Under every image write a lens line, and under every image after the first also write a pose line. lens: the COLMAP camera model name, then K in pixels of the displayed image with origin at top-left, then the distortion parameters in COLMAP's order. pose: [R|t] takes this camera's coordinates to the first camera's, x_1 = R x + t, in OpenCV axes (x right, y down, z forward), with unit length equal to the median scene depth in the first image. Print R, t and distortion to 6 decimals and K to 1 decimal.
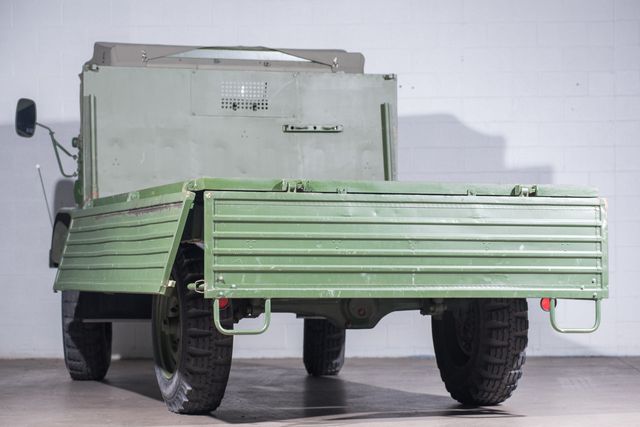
lens RADIAL K [[1880.6, 0, 320.2], [0, 1880.6, 216.5], [0, 0, 1]] dist [0.121605, 0.000000]
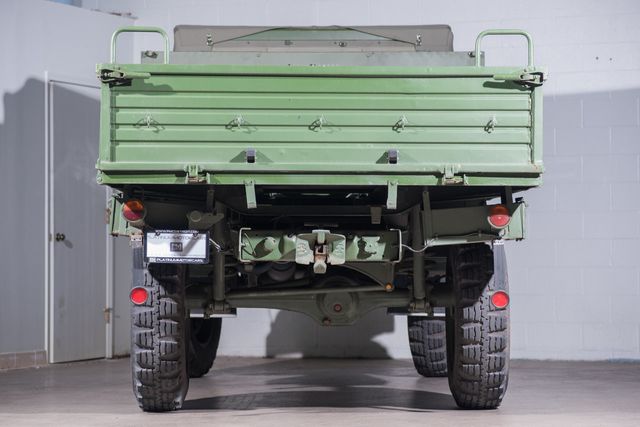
lens RADIAL K [[2204.7, 0, 322.9], [0, 2204.7, 213.3], [0, 0, 1]] dist [0.466414, 0.000000]
pose [[0.958698, -0.004254, -0.284393, 0.271890], [0.006467, 0.999956, 0.006845, -0.004098], [0.284351, -0.008401, 0.958683, -0.061948]]
